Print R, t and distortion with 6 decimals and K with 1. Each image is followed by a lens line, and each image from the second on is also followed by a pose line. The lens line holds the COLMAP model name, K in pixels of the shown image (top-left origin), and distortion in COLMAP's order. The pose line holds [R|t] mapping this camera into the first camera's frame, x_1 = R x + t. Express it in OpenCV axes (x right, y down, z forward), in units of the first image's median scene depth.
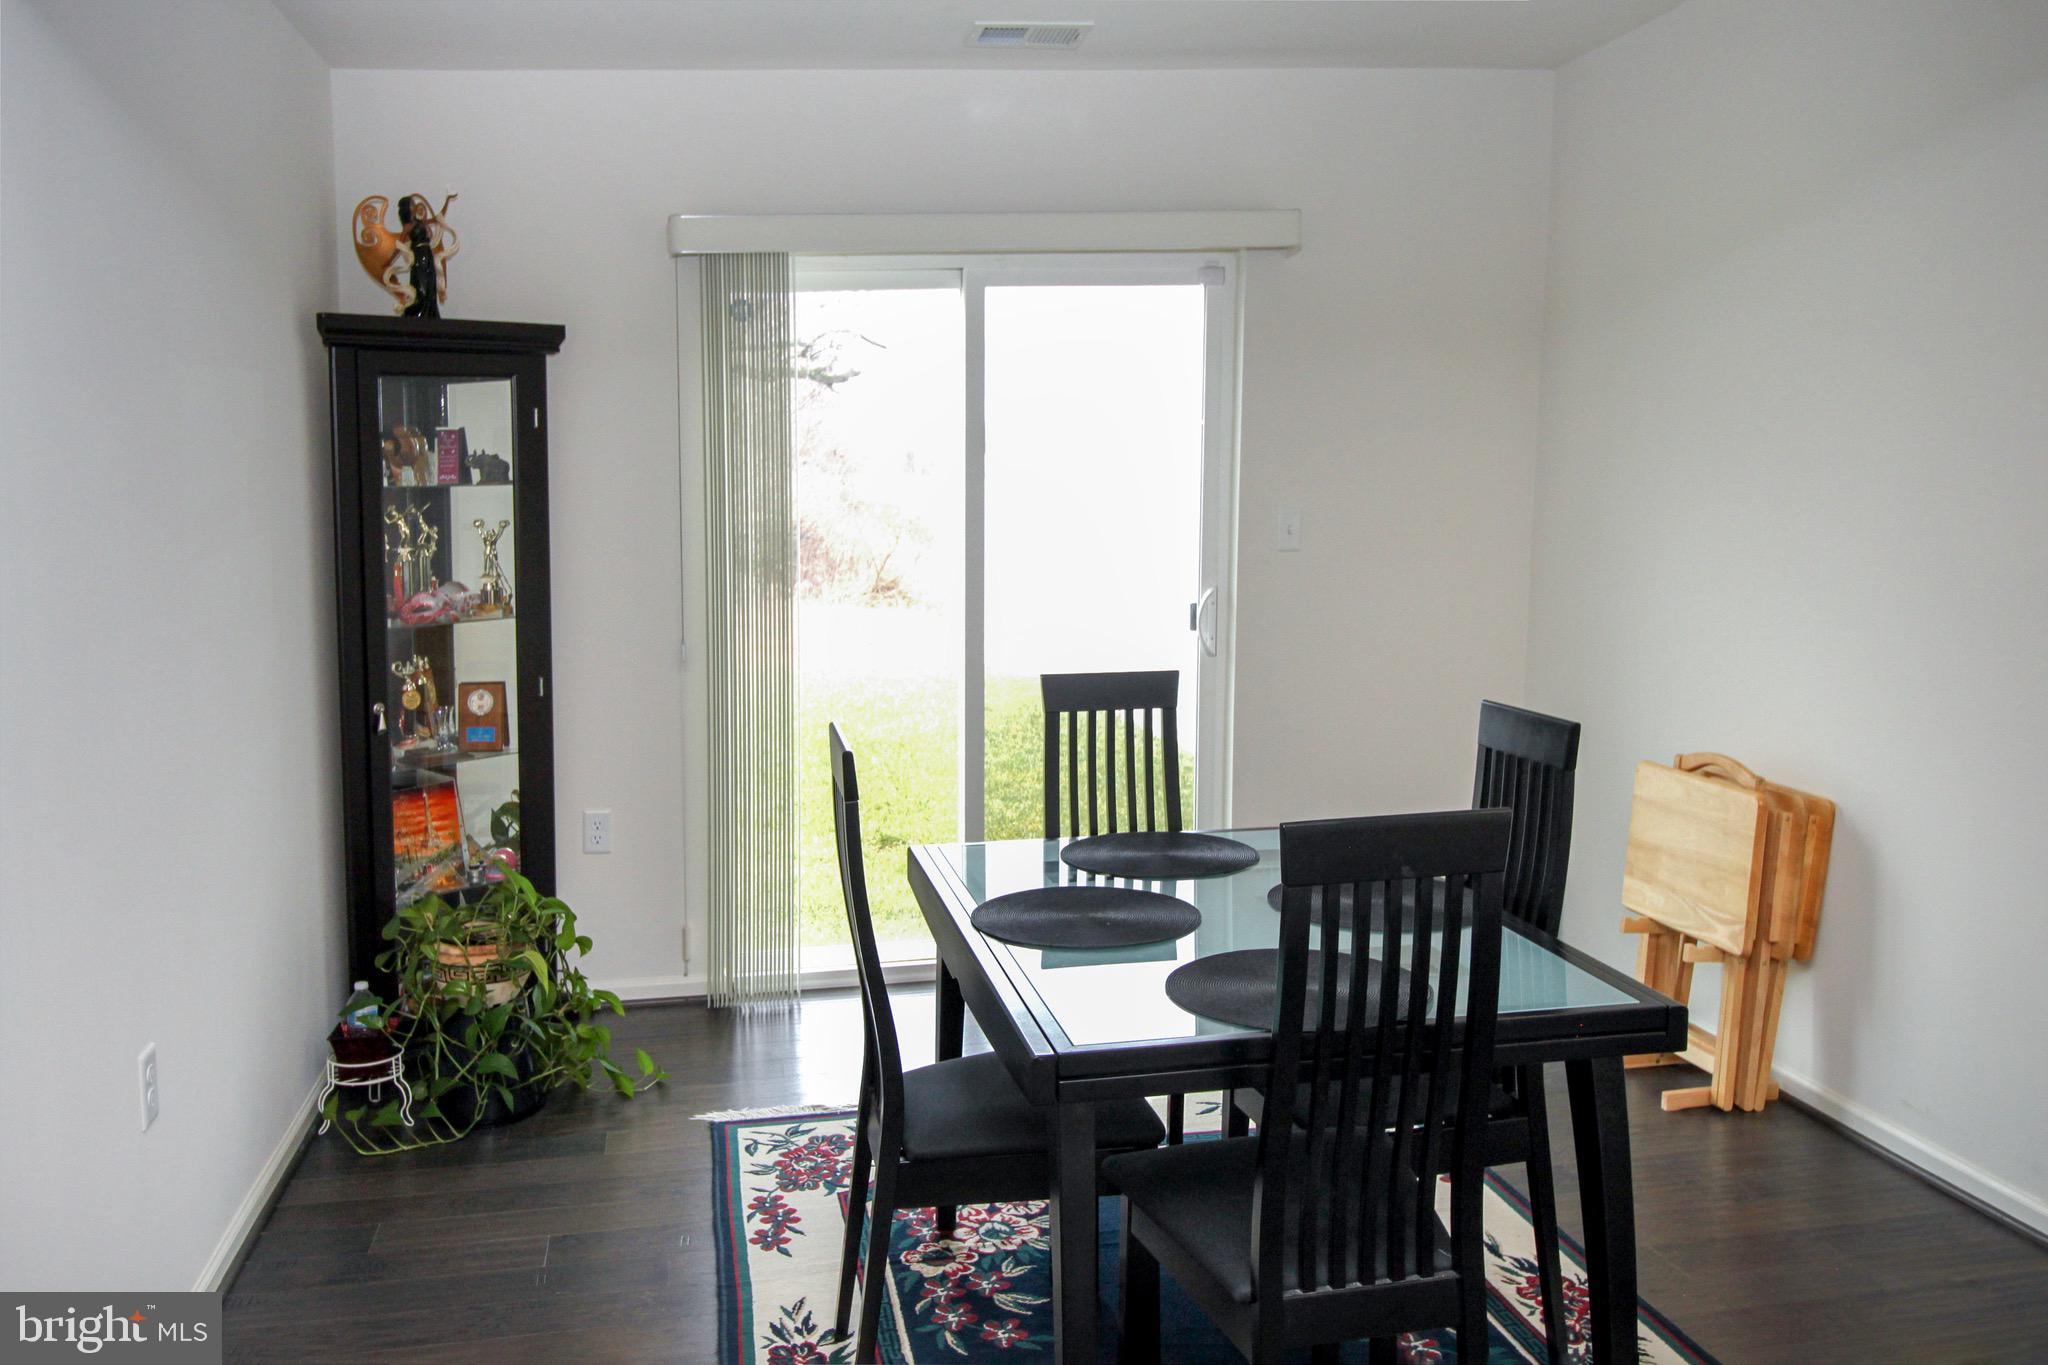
lens RADIAL K [[1878.3, 0, 1020.0], [0, 1878.3, 687.2], [0, 0, 1]] dist [0.081015, 0.000000]
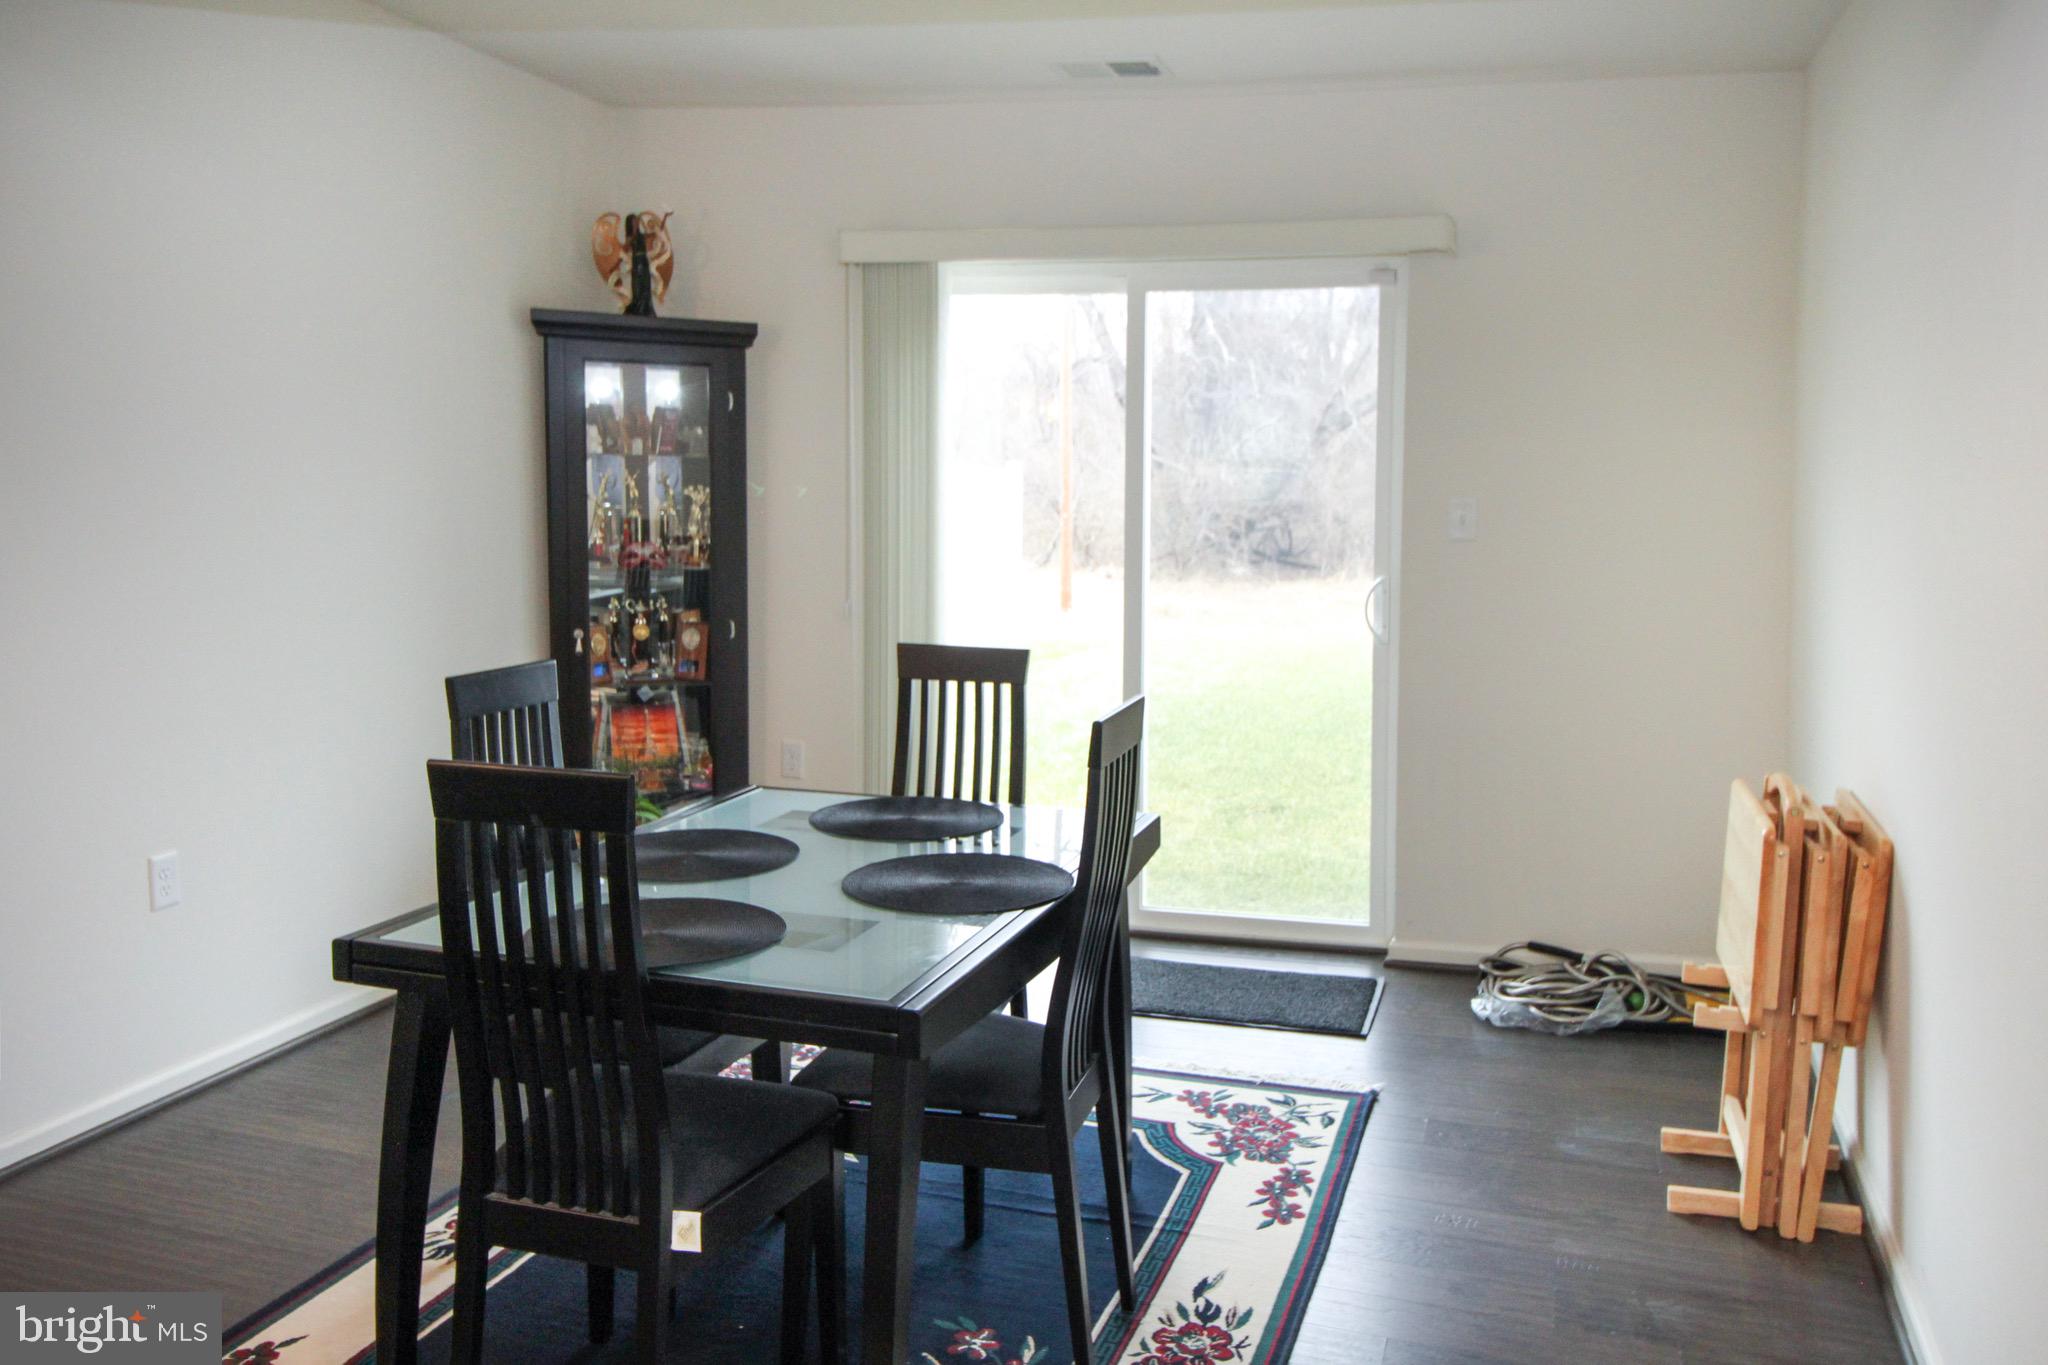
lens RADIAL K [[1728.0, 0, 1027.1], [0, 1728.0, 674.1], [0, 0, 1]] dist [0.069977, 0.001844]
pose [[0.887505, 0.095862, -0.450717, 0.424553], [-0.100166, 0.994867, 0.014360, -0.007685], [0.449780, 0.032402, 0.892551, 0.130784]]
